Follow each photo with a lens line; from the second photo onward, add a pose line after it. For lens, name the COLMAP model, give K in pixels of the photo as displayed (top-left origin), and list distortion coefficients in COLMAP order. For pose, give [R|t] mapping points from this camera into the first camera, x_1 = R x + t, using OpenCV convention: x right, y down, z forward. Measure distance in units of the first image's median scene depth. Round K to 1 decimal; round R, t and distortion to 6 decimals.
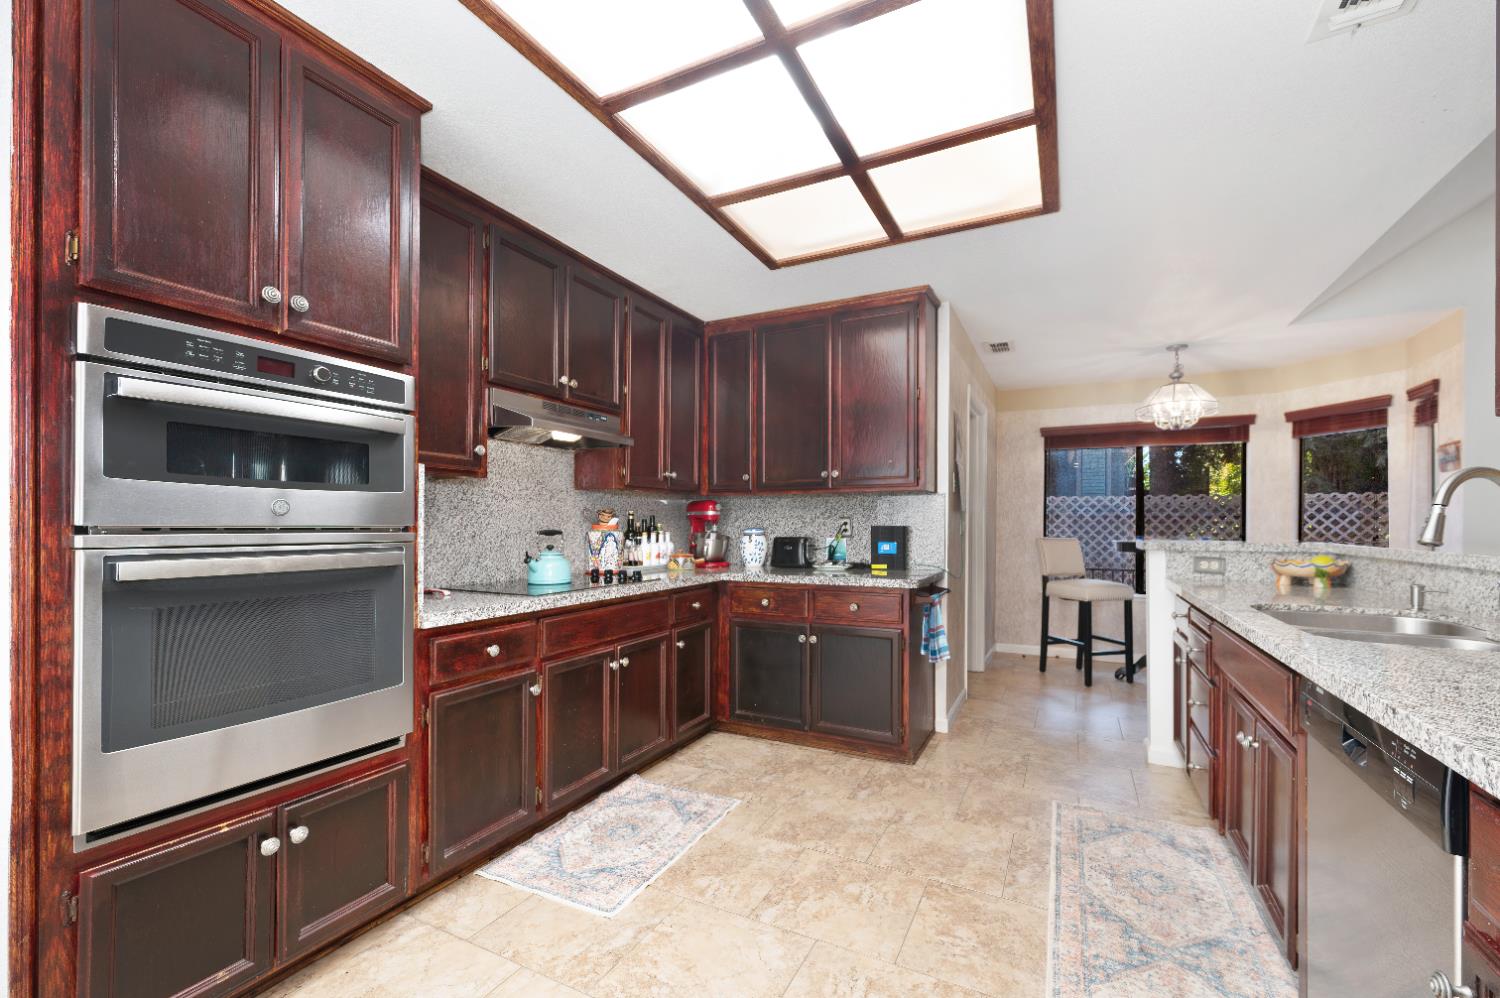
lens RADIAL K [[609.4, 0, 777.9], [0, 609.4, 525.2], [0, 0, 1]] dist [0.000374, -0.000003]
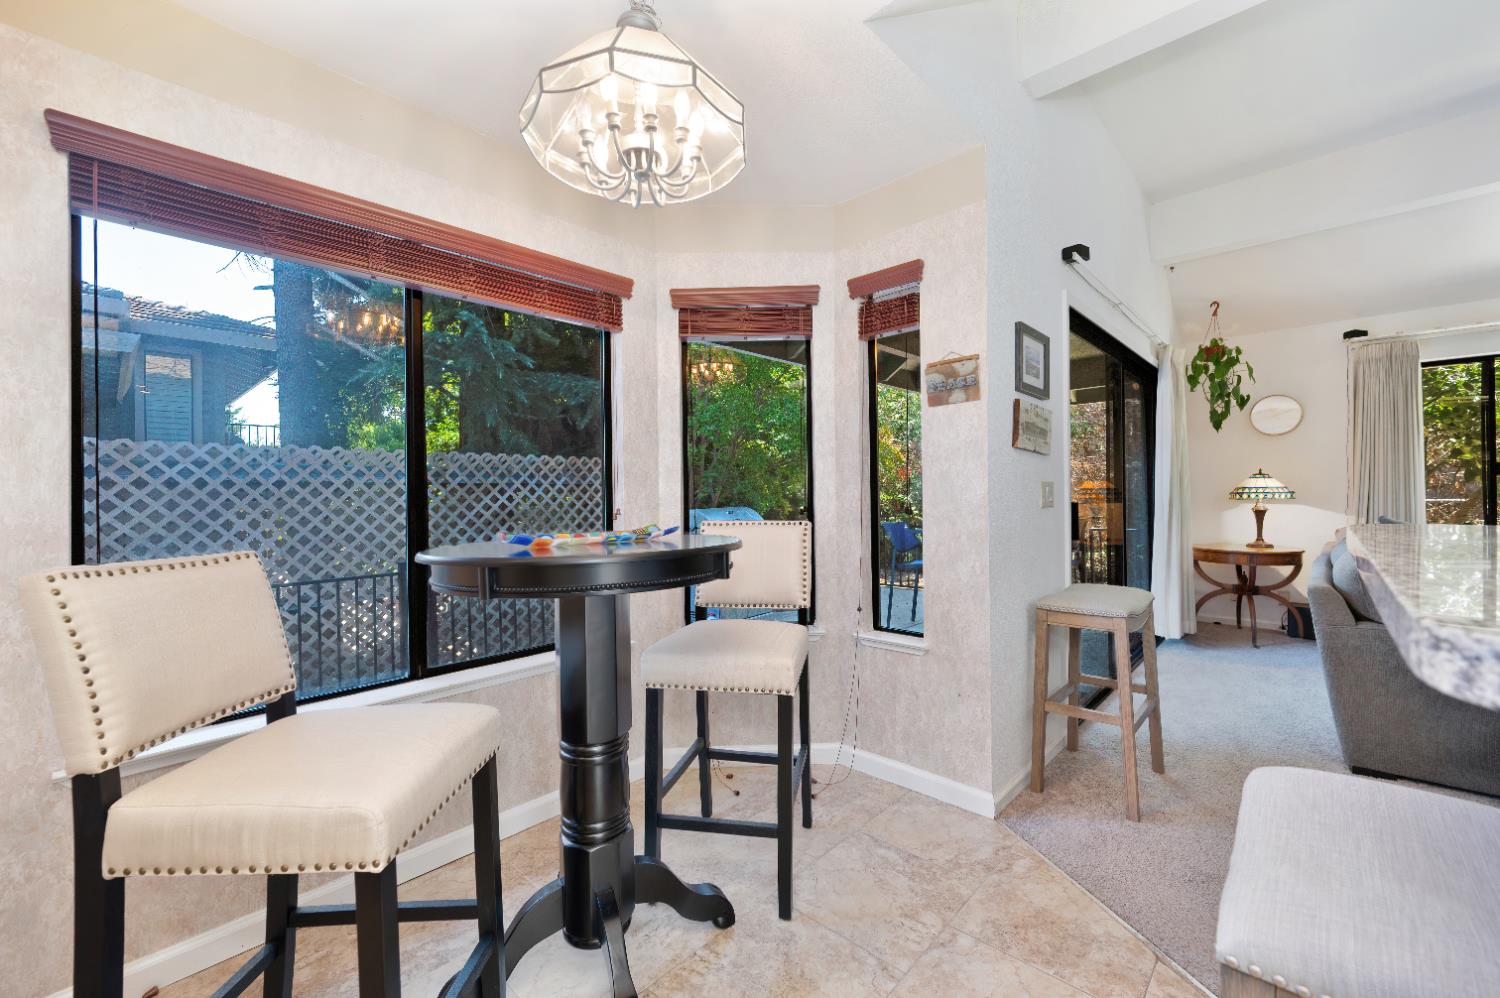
lens RADIAL K [[597.4, 0, 750.0], [0, 597.4, 499.0], [0, 0, 1]] dist [0.001212, 0.000175]
pose [[0.299990, -0.018916, 0.953755, 0.325555], [0.016527, 0.999756, 0.014630, -0.001186], [-0.953799, 0.011374, 0.300230, 0.751490]]
